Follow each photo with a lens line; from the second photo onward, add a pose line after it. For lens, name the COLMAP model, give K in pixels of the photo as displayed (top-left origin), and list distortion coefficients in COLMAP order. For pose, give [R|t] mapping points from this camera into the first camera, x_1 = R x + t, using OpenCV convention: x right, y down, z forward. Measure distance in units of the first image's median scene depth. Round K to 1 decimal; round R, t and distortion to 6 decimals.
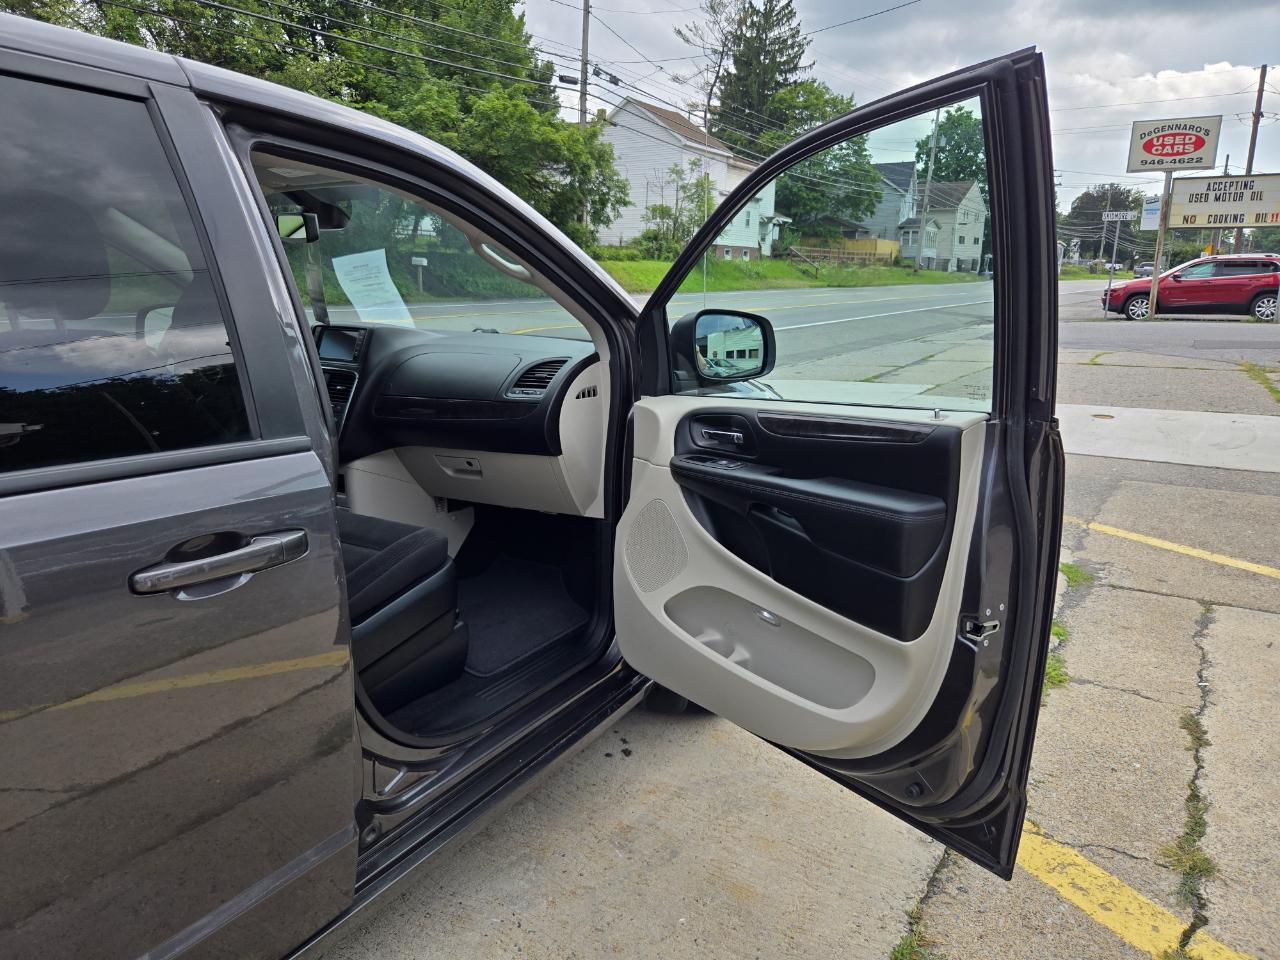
lens RADIAL K [[865.8, 0, 641.6], [0, 865.8, 468.8], [0, 0, 1]] dist [0.061427, -0.045864]
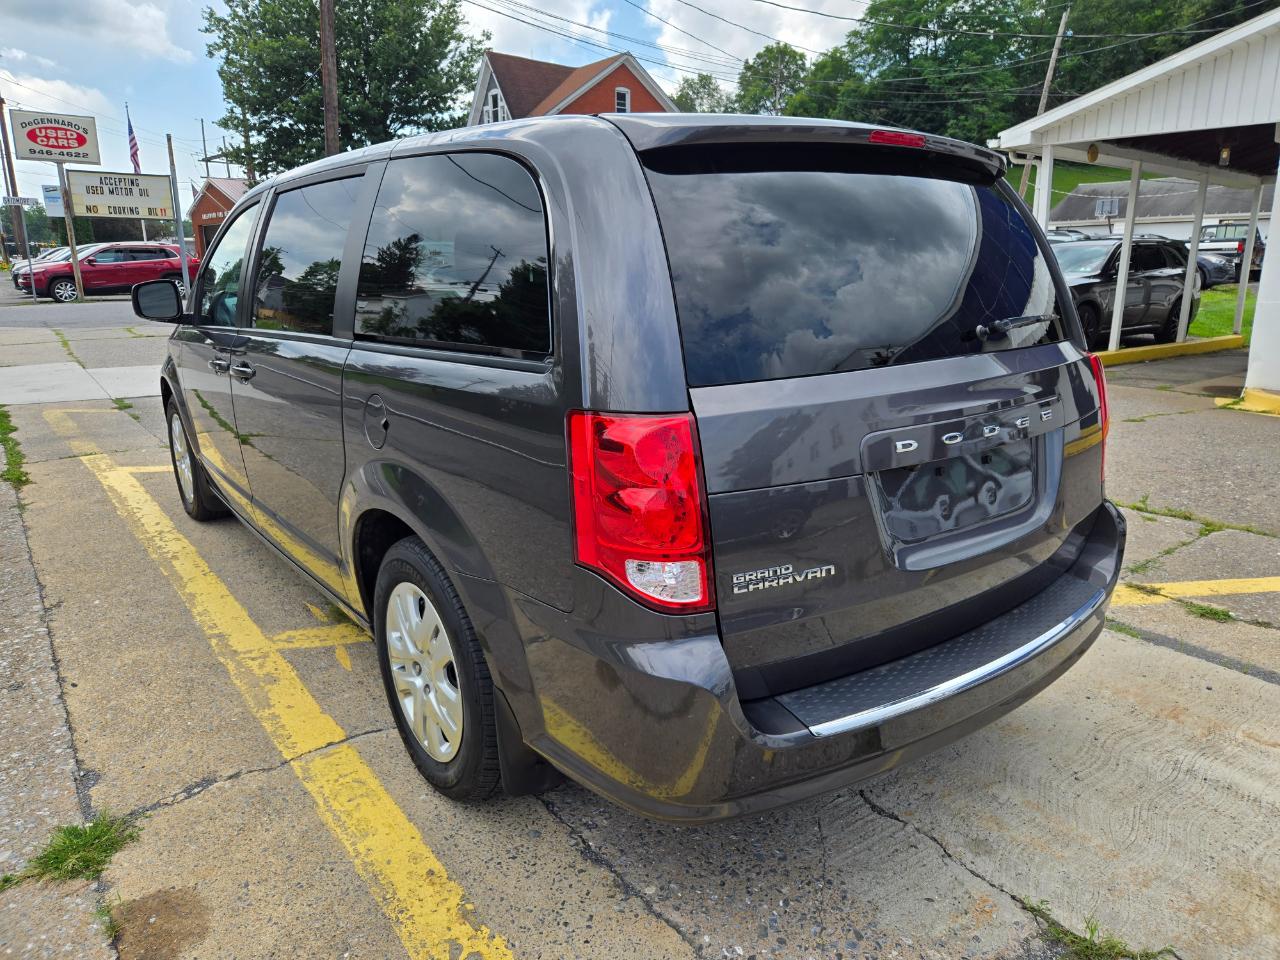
lens RADIAL K [[864.6, 0, 656.4], [0, 864.6, 476.1], [0, 0, 1]] dist [0.065179, -0.050121]
pose [[0.332856, -0.225247, 0.915681, -0.081598], [0.203713, 0.965298, 0.163402, 0.001288], [-0.920711, 0.132147, 0.367191, -0.004564]]
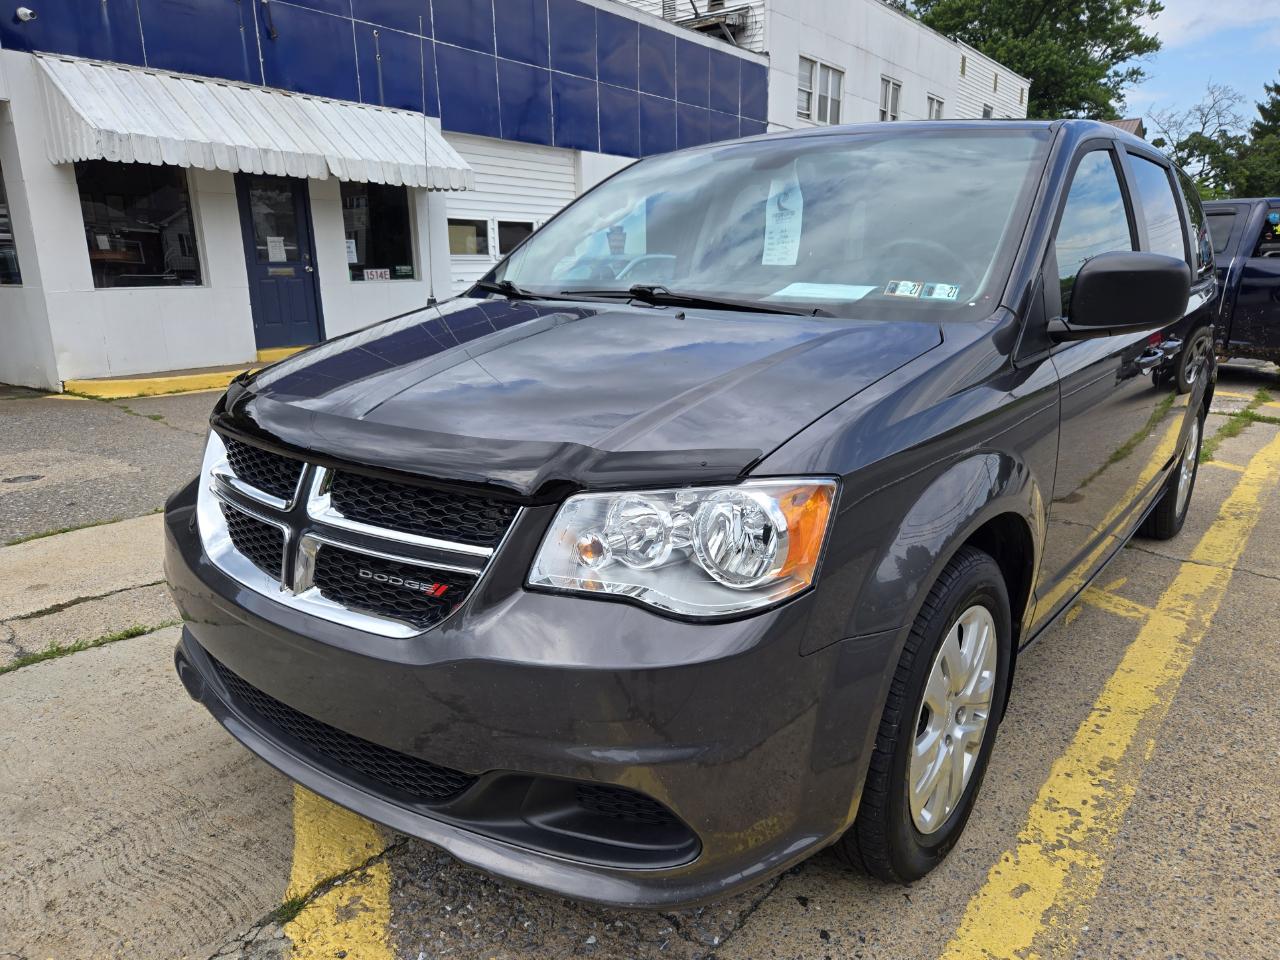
lens RADIAL K [[885.6, 0, 654.3], [0, 885.6, 484.2], [0, 0, 1]] dist [0.067544, -0.053101]
pose [[-0.996379, -0.020990, 0.082391, -0.012867], [0.017944, 0.895307, 0.445088, -0.018097], [-0.083108, 0.444954, -0.891689, 0.091666]]
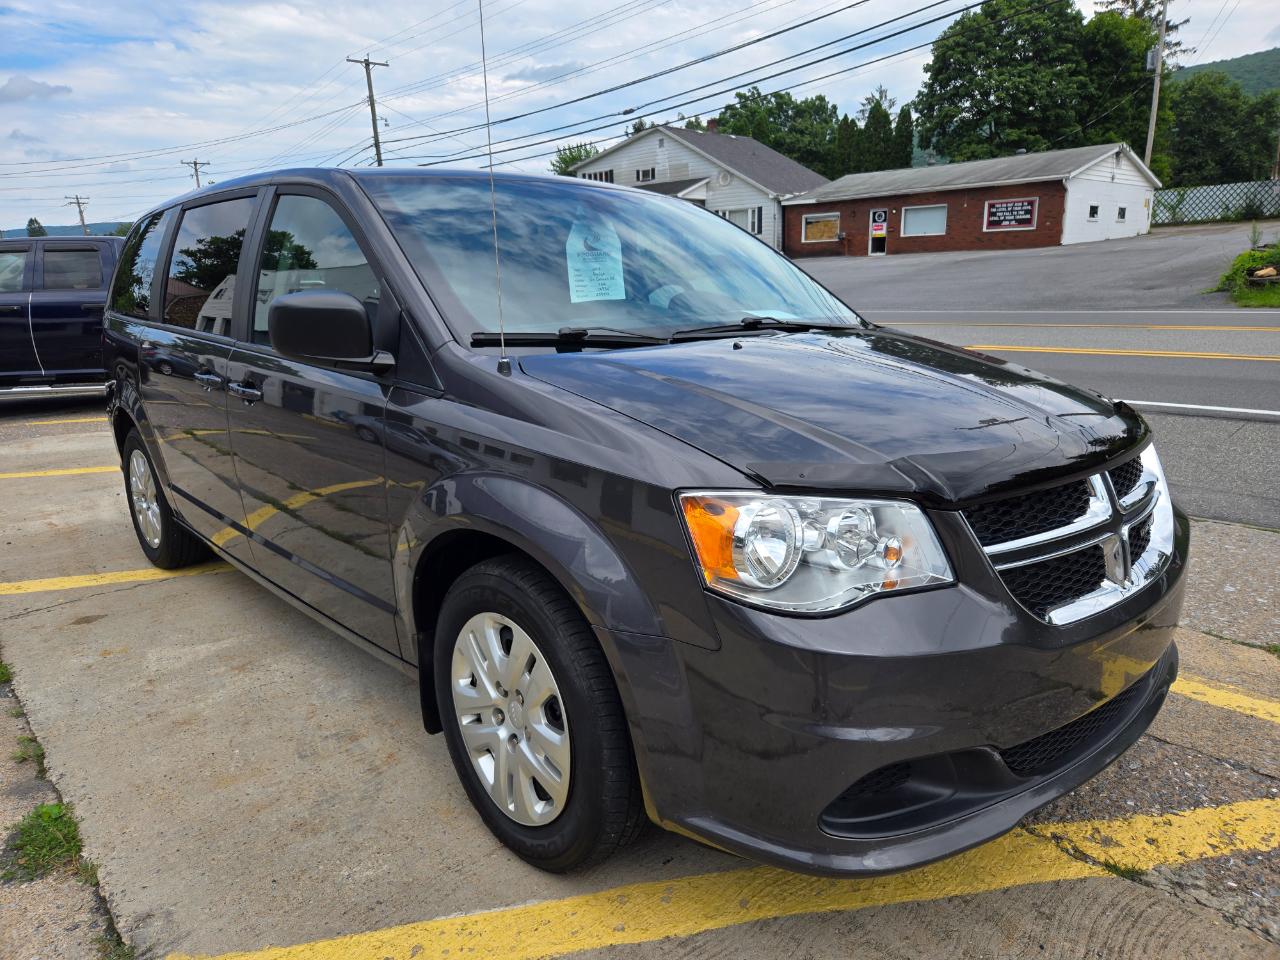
lens RADIAL K [[854.9, 0, 632.0], [0, 854.9, 467.3], [0, 0, 1]] dist [0.067807, -0.051023]
pose [[-0.263331, 0.213858, -0.940703, 0.034180], [-0.186003, 0.945567, 0.267032, -0.011662], [0.946604, 0.245291, -0.209219, 0.057573]]
